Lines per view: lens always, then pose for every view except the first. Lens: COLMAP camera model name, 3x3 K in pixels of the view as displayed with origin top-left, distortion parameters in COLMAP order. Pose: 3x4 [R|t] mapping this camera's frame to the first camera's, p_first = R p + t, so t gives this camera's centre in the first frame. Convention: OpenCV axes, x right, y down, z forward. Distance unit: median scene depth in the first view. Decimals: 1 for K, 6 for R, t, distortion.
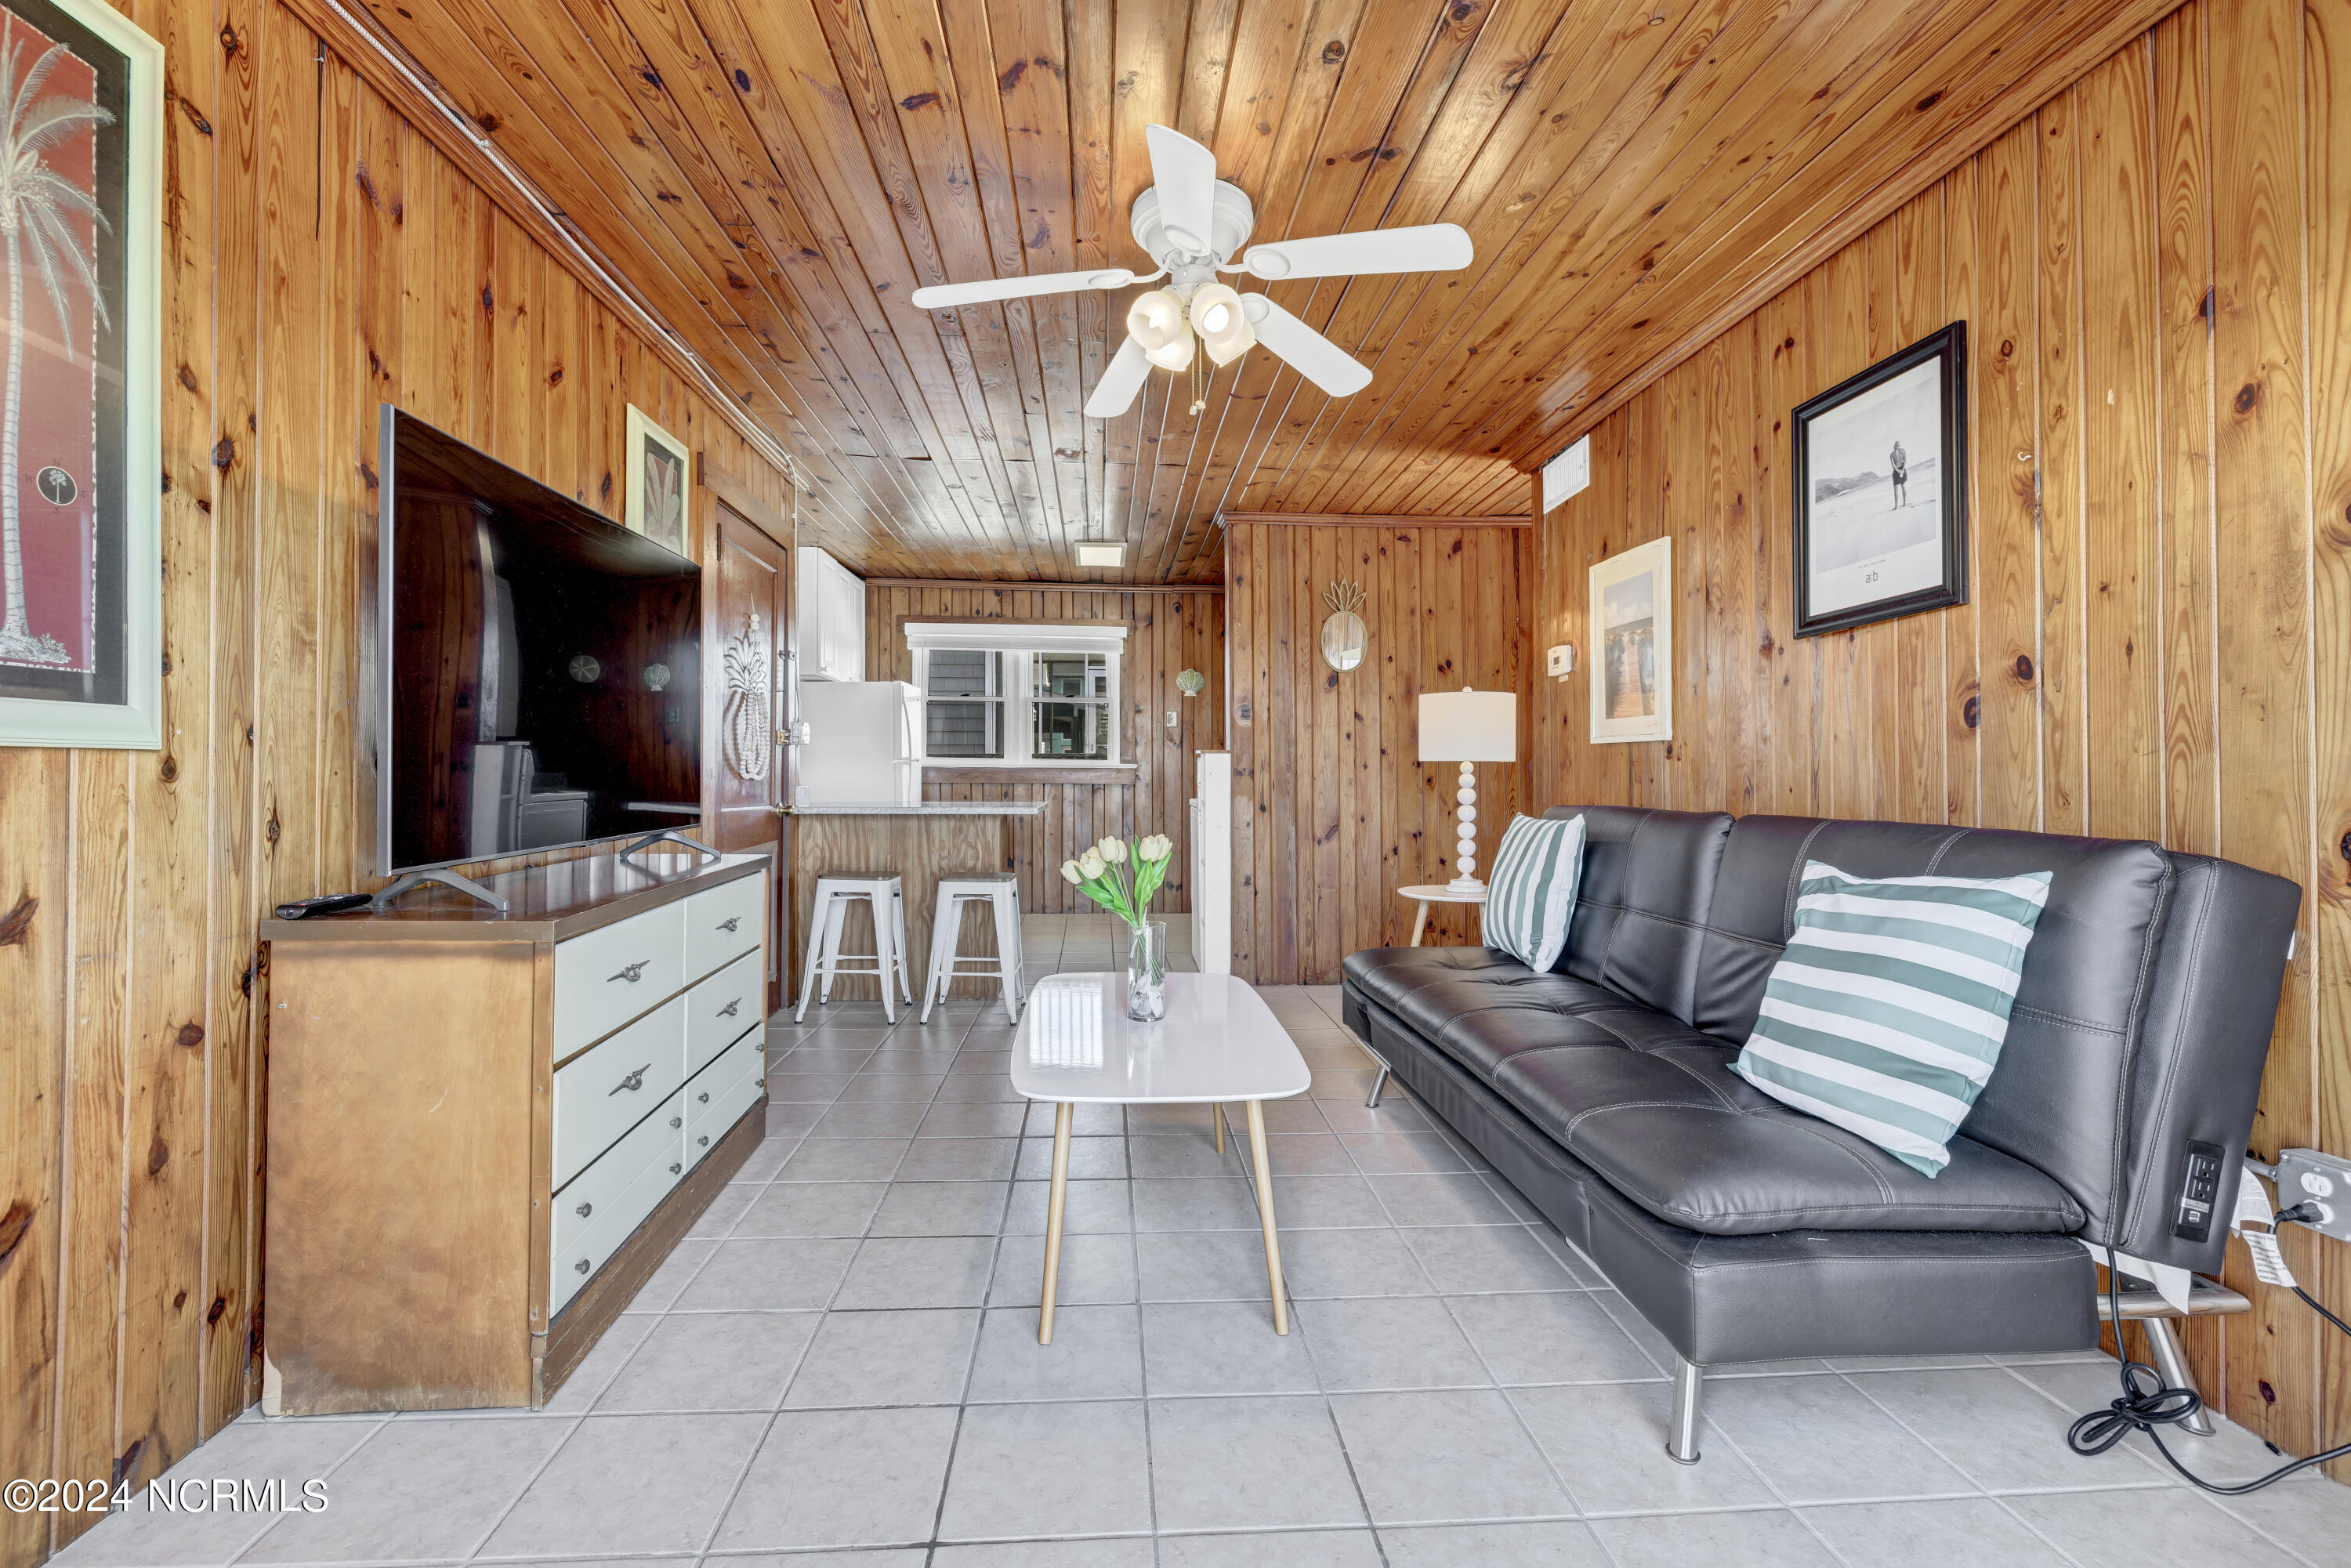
lens RADIAL K [[1002.7, 0, 1171.5], [0, 1002.7, 771.3], [0, 0, 1]] dist [-0.000055, 0.000219]
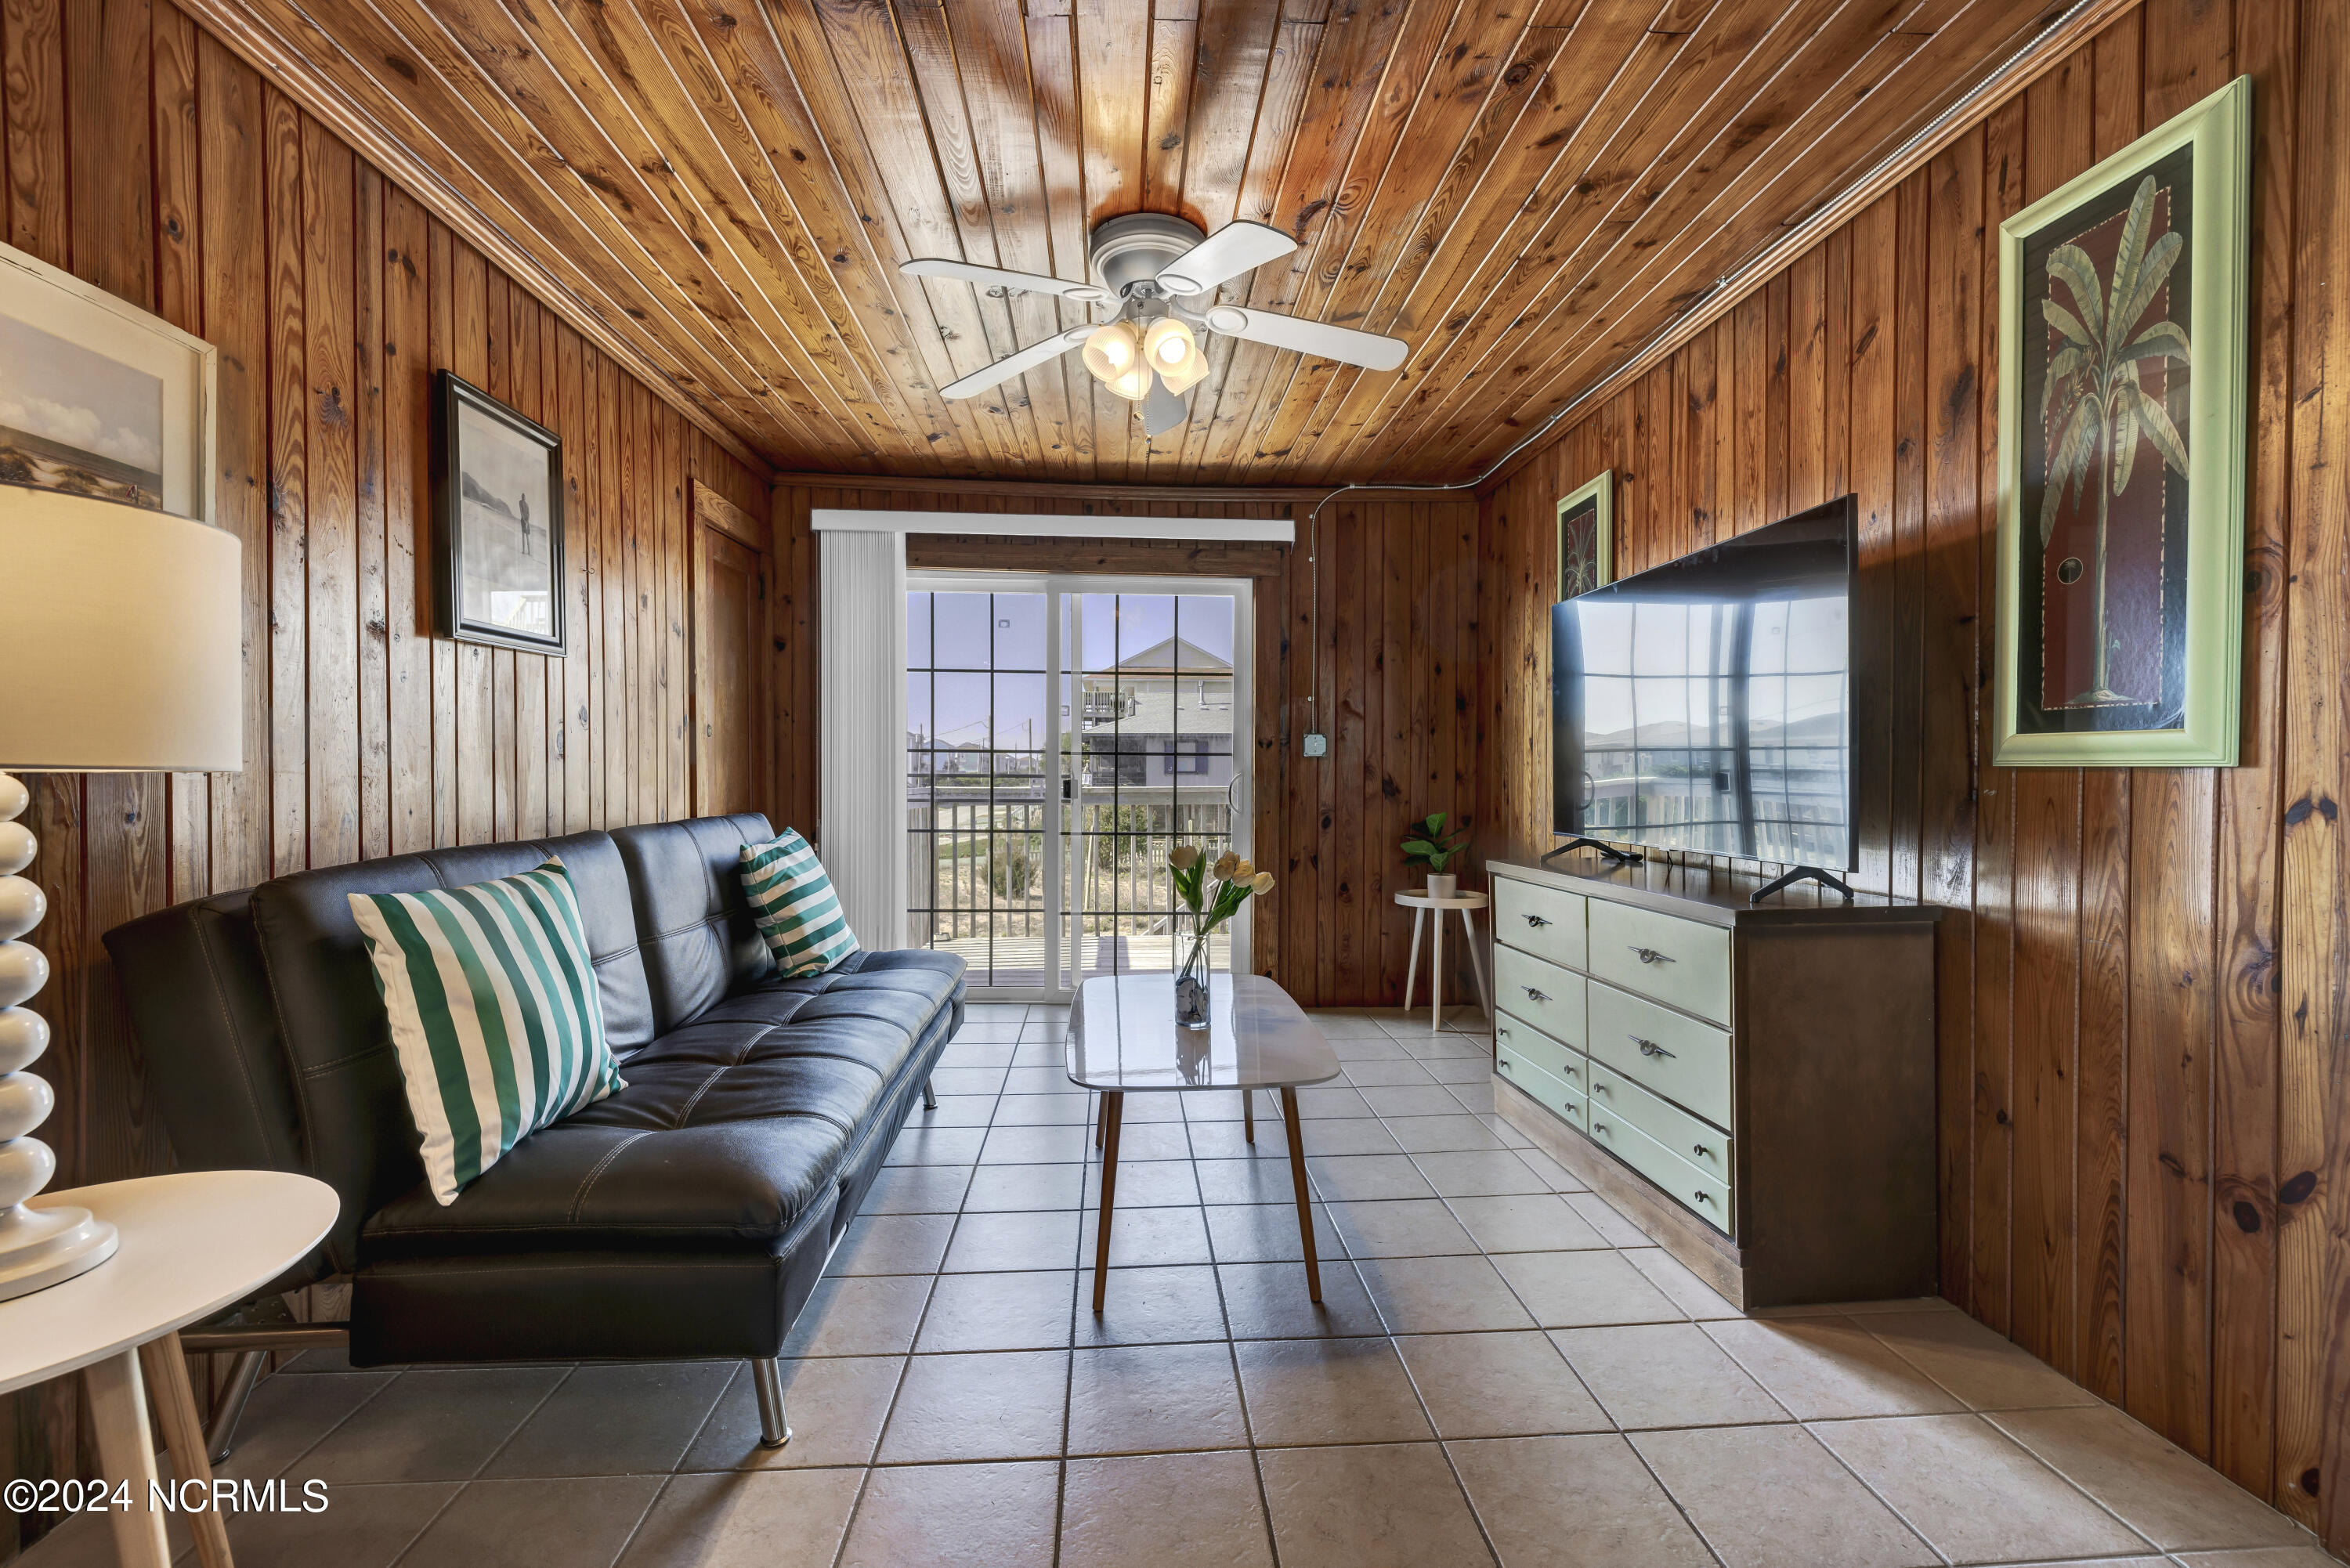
lens RADIAL K [[1002.2, 0, 1176.1], [0, 1002.2, 783.3], [0, 0, 1]] dist [-0.000055, 0.000219]
pose [[-0.999995, 0.002859, -0.001474, -0.001173], [0.002853, 0.999988, 0.003948, -0.003556], [0.001485, 0.003943, -0.999991, 0.927450]]
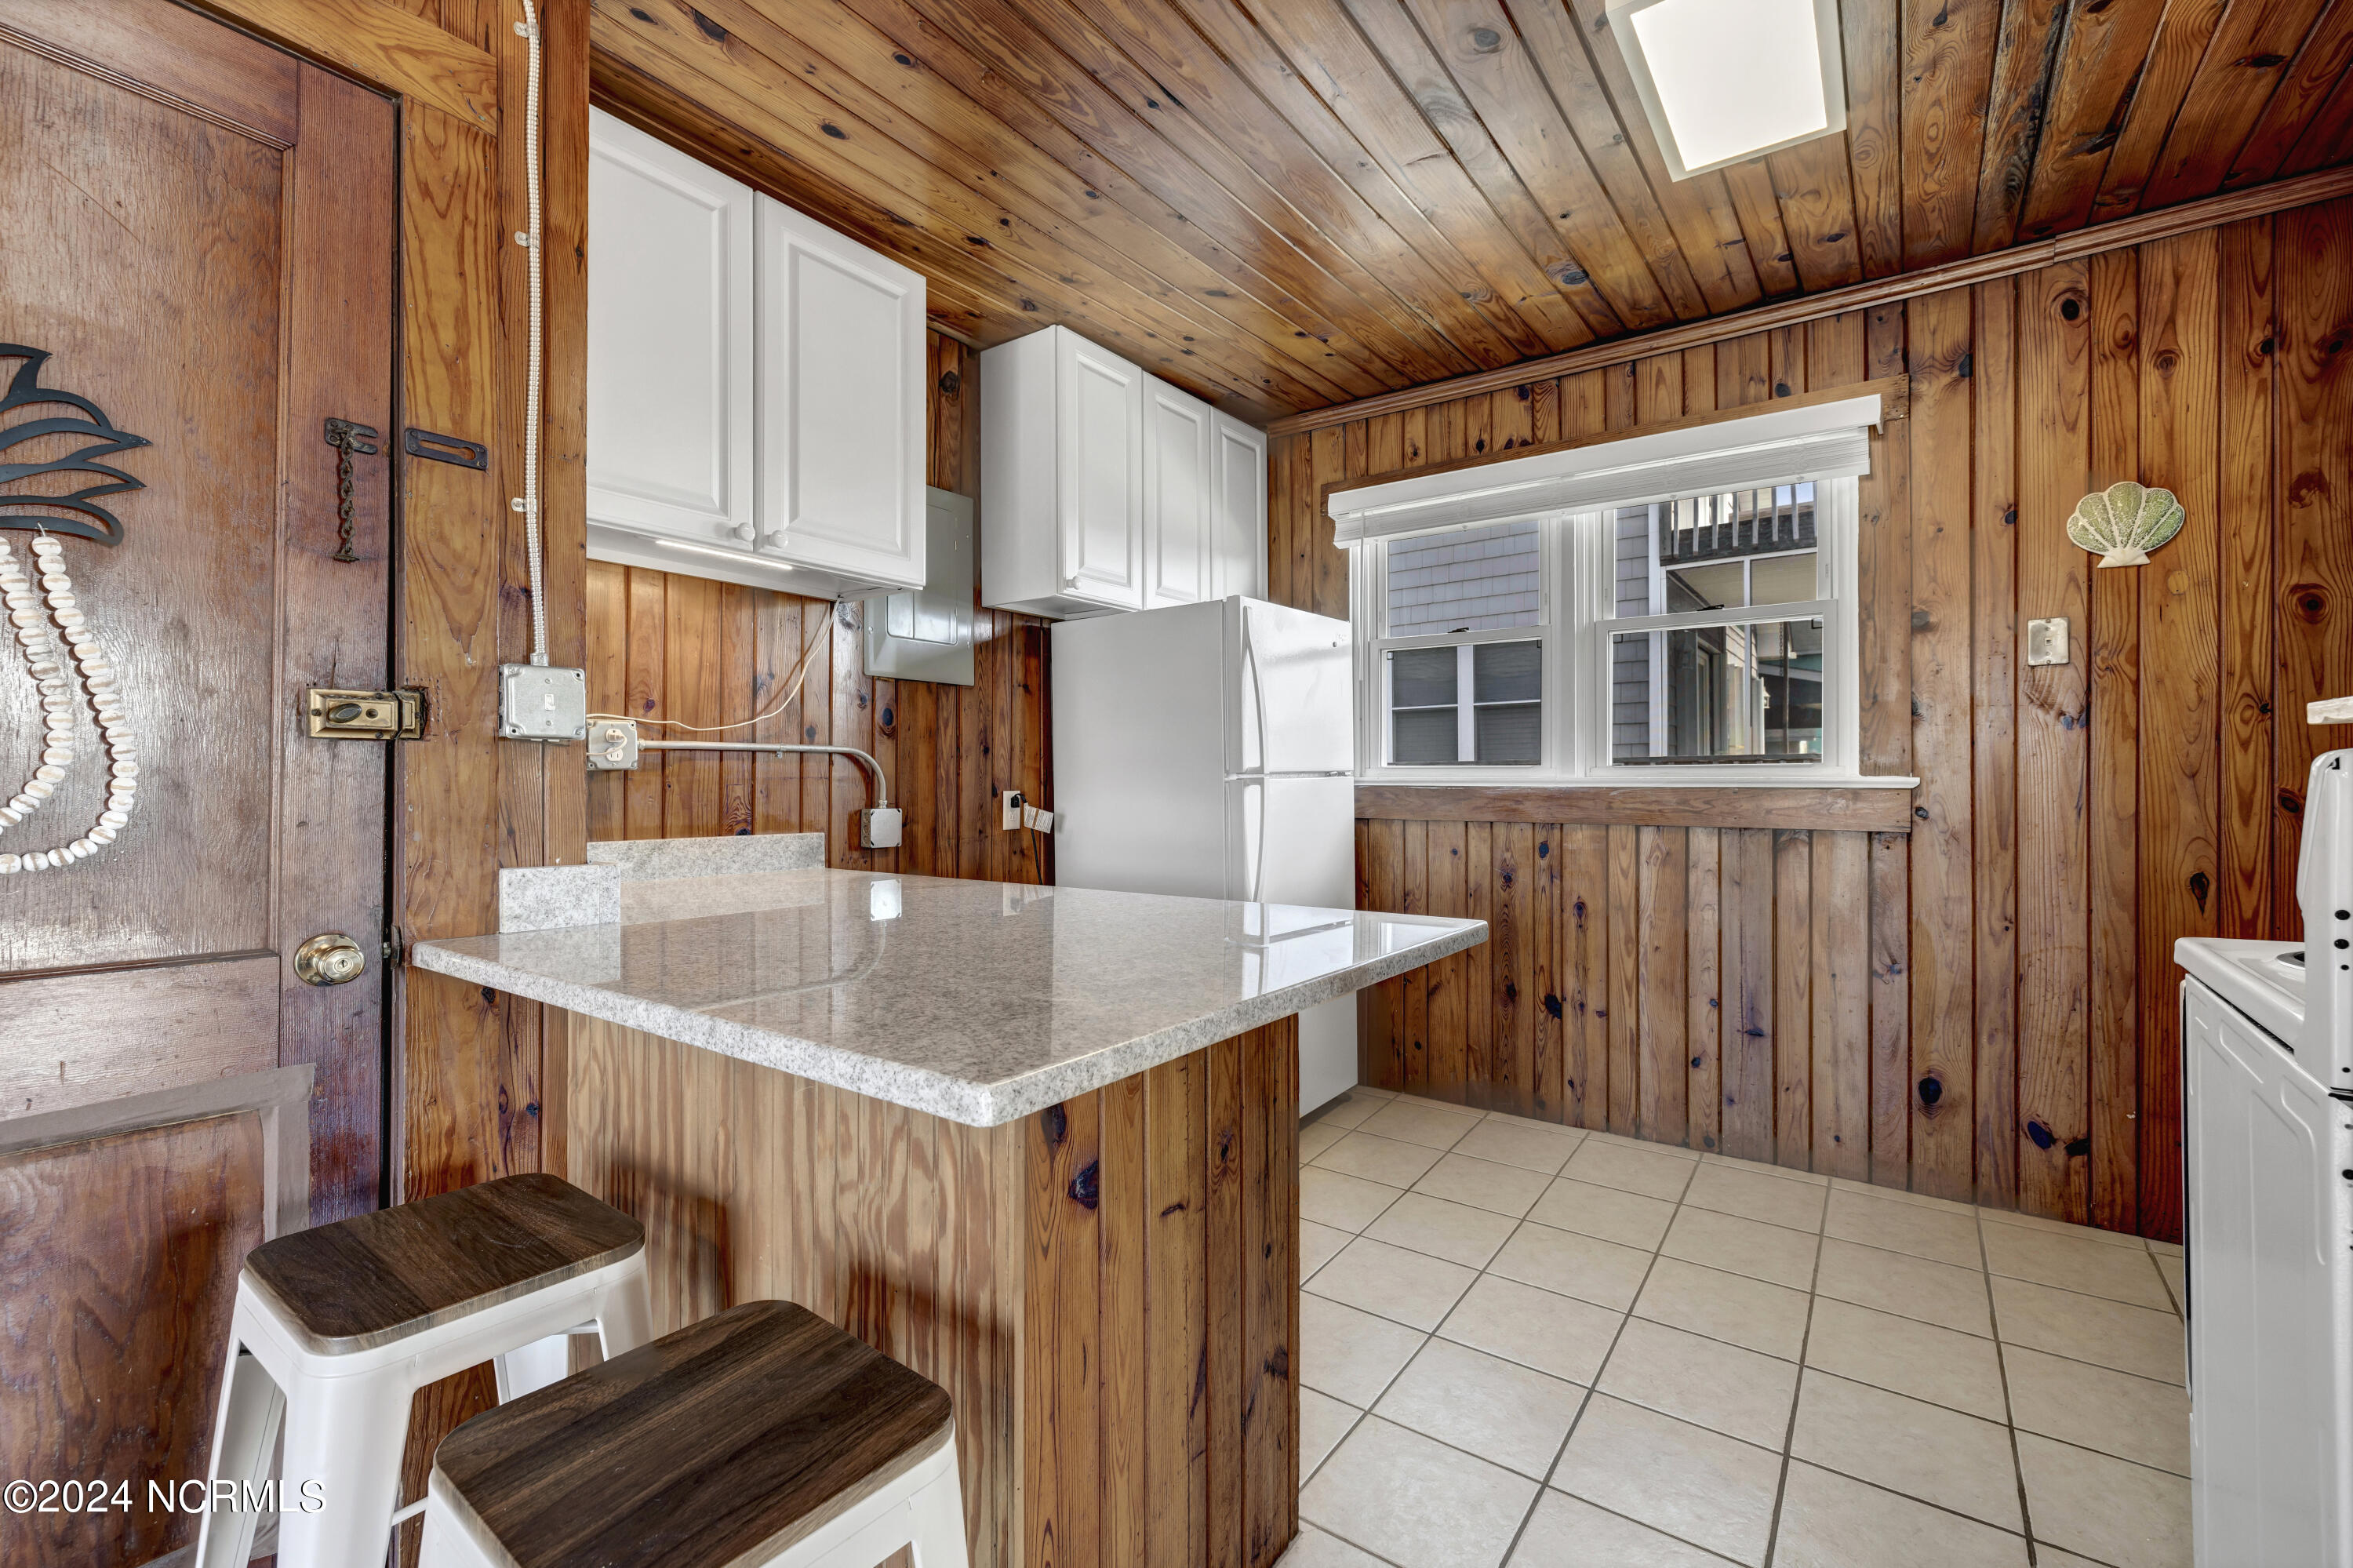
lens RADIAL K [[1003.6, 0, 1170.8], [0, 1003.6, 785.7], [0, 0, 1]] dist [-0.000055, 0.000219]
pose [[0.760904, -0.002198, -0.648861, -0.005329], [0.007651, 0.999955, 0.005585, -0.007607], [0.648819, -0.009214, 0.760887, 0.560248]]
